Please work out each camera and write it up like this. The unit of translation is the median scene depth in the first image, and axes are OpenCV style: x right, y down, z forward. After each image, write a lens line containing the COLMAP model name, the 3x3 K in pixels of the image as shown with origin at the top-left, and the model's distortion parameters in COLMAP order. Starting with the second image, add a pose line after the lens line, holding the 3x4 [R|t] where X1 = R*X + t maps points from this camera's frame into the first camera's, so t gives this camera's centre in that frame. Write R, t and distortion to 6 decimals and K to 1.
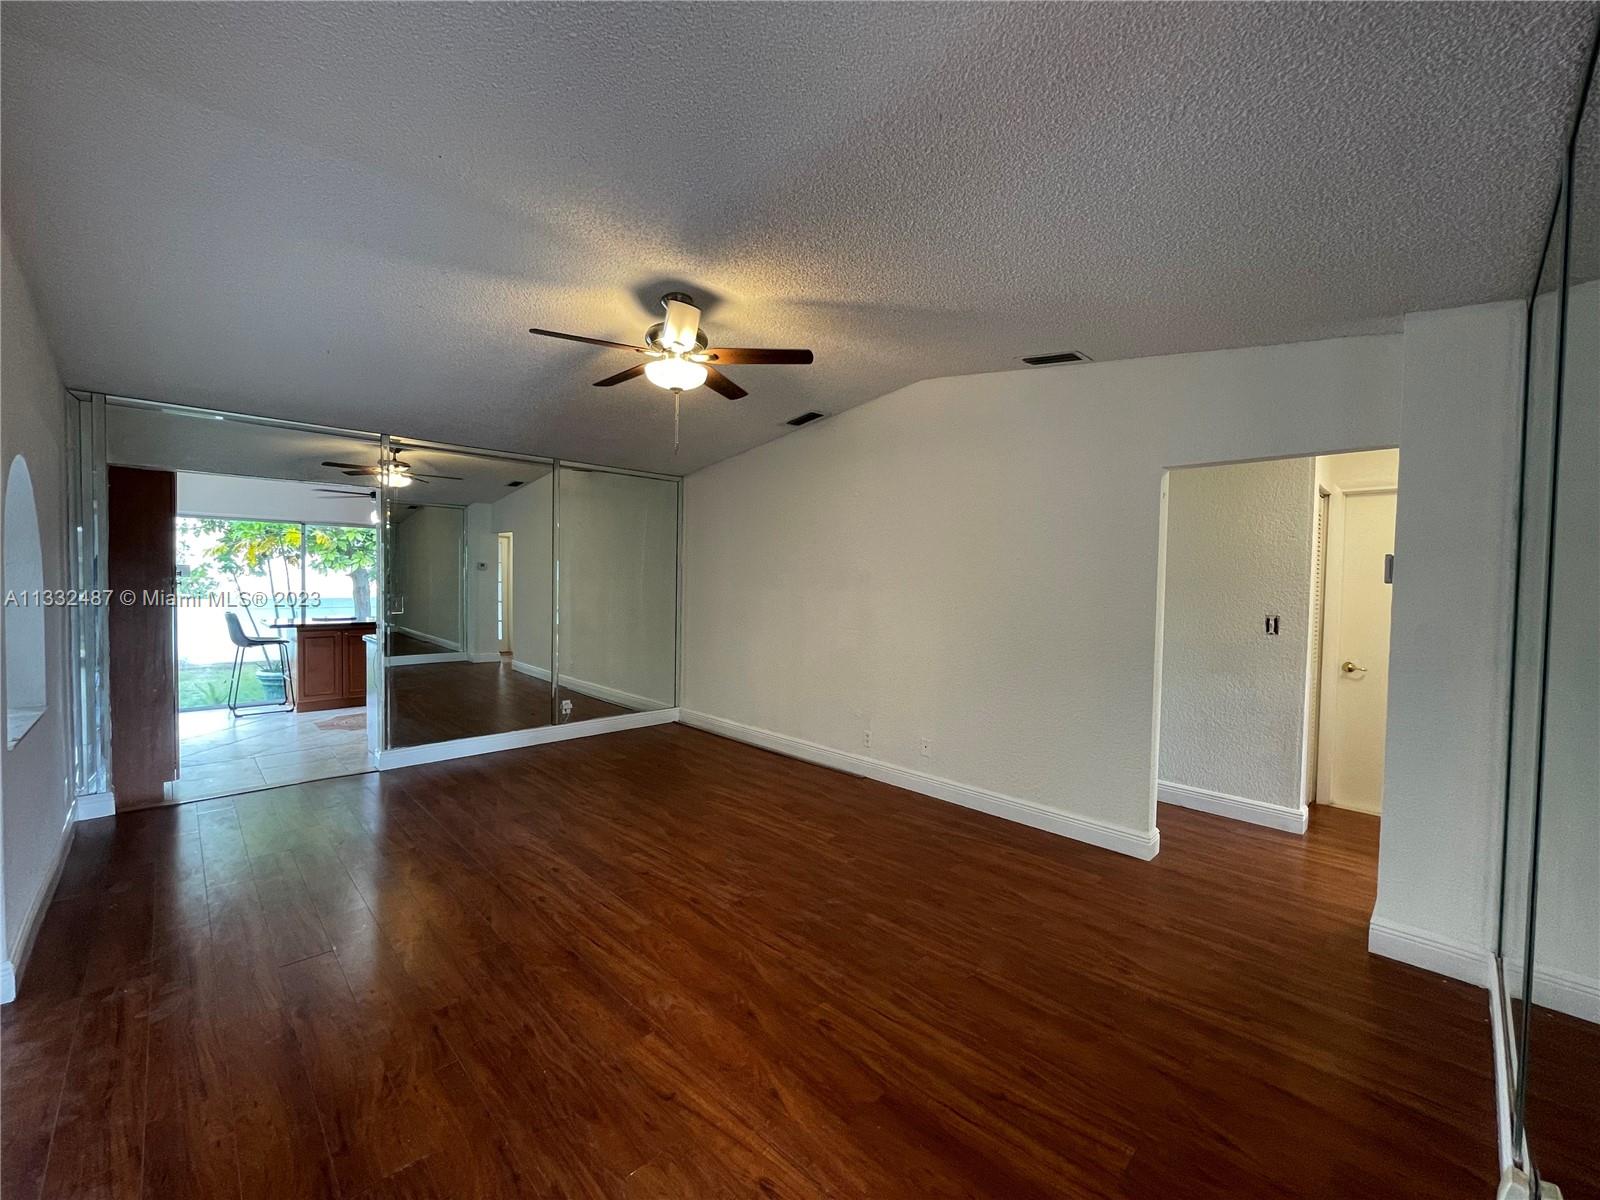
lens RADIAL K [[650.2, 0, 801.2], [0, 650.2, 598.4], [0, 0, 1]] dist [-0.000317, 0.000024]
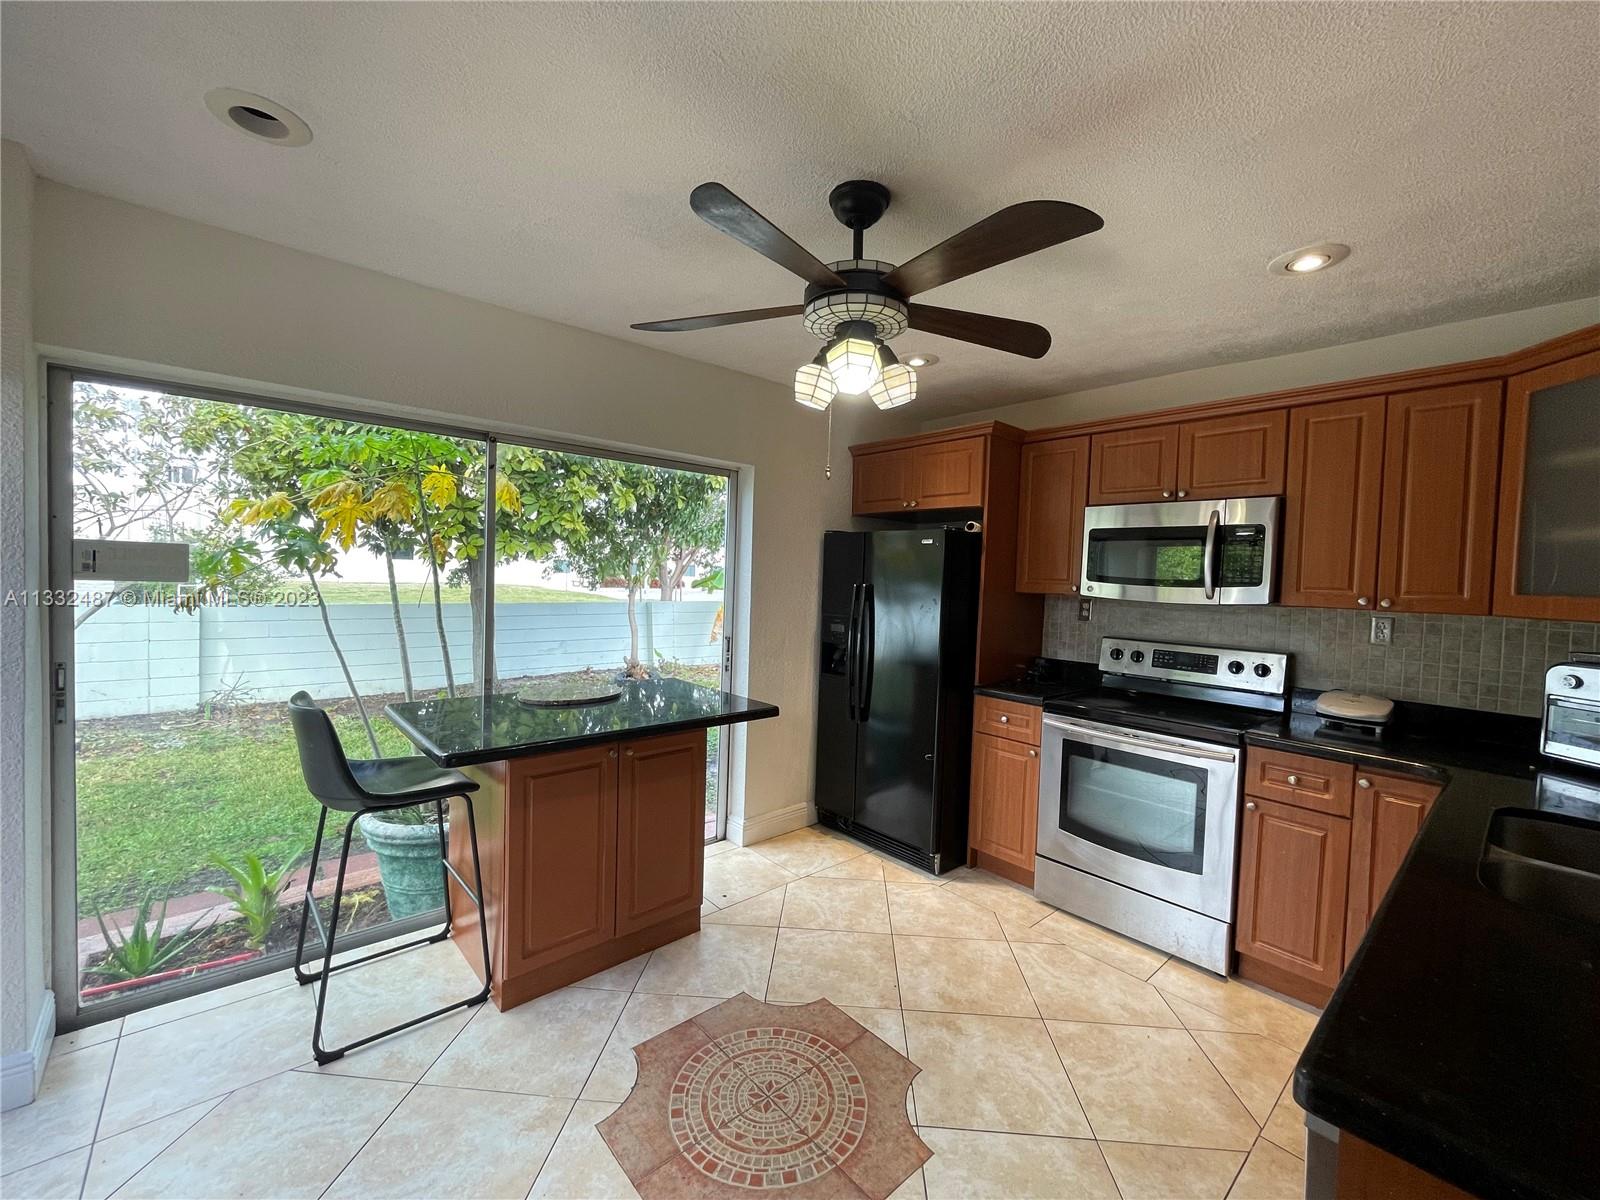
lens RADIAL K [[650.2, 0, 801.2], [0, 650.2, 598.4], [0, 0, 1]] dist [-0.000317, 0.000024]
pose [[0.998357, 0.016889, -0.054749, -0.944554], [-0.016673, 0.999851, 0.004395, -0.047046], [0.054815, -0.003474, 0.998491, 1.061175]]
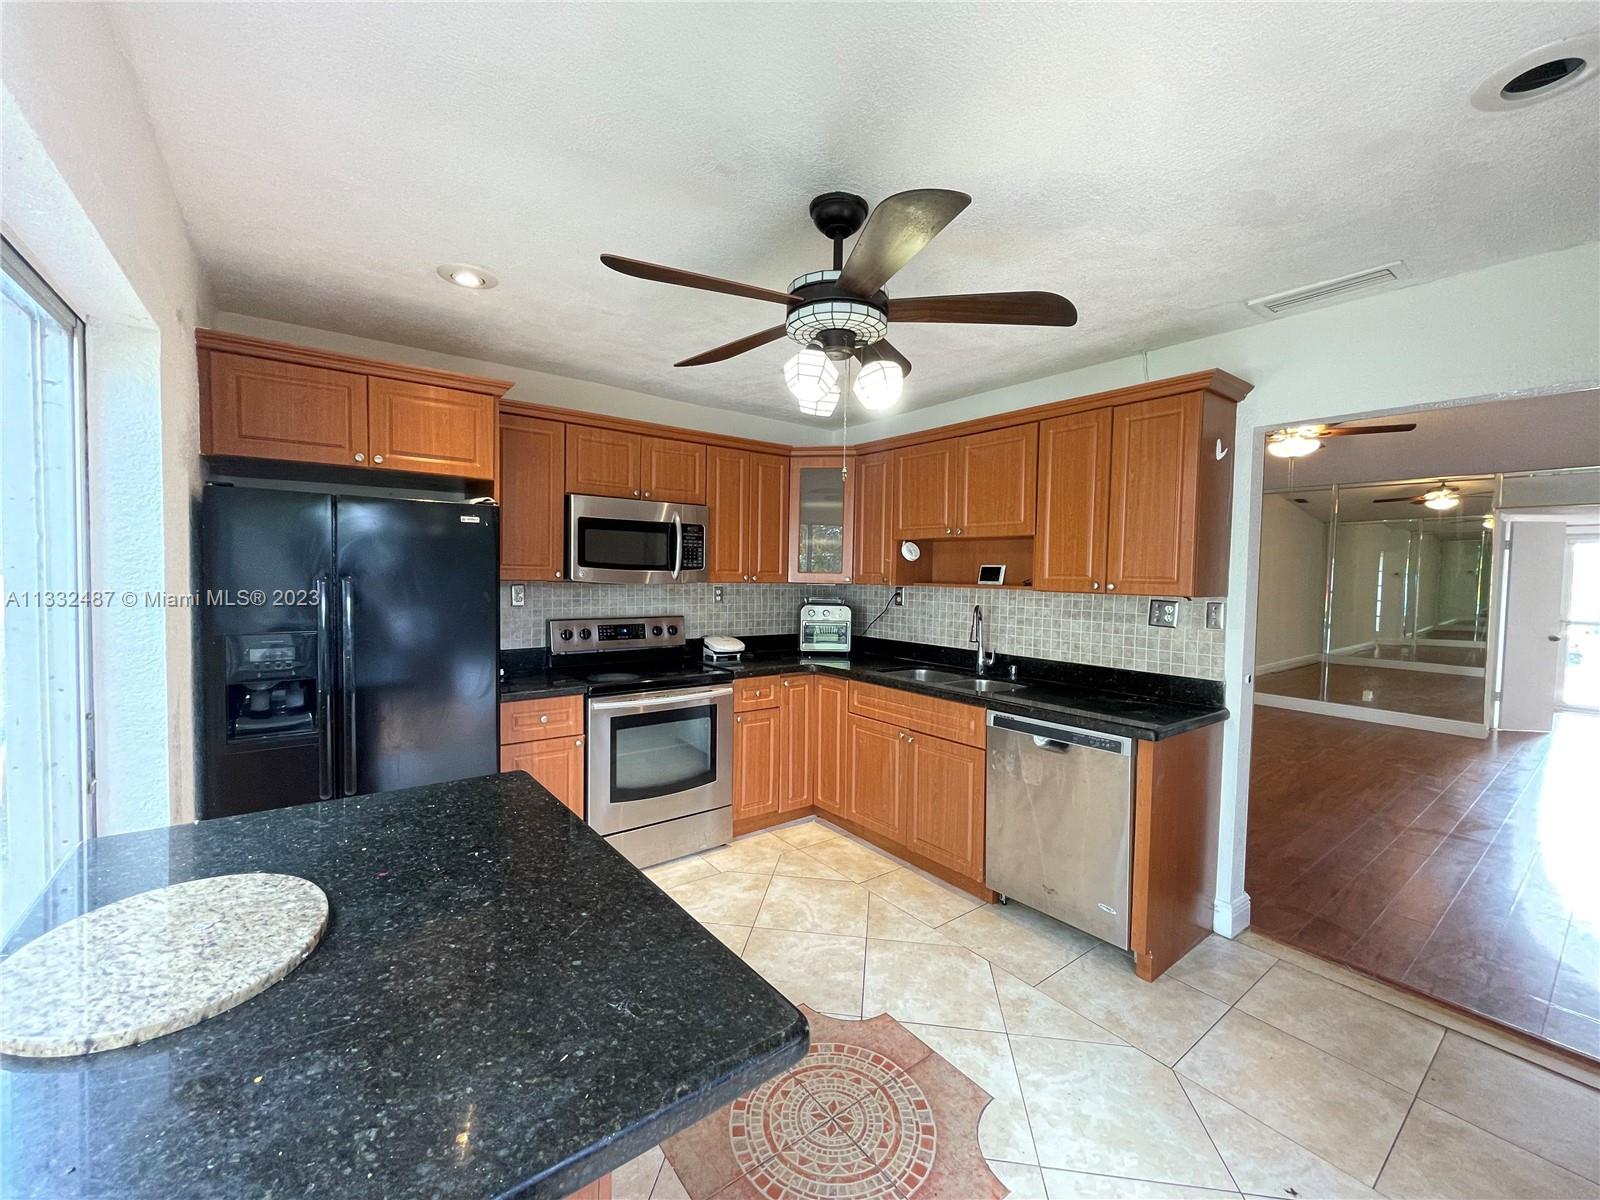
lens RADIAL K [[650.2, 0, 801.2], [0, 650.2, 598.4], [0, 0, 1]] dist [-0.000317, 0.000024]
pose [[0.119306, -0.053939, 0.991391, -1.400086], [0.014400, 0.998512, 0.052593, -0.069252], [-0.992753, 0.008001, 0.119906, 1.474473]]
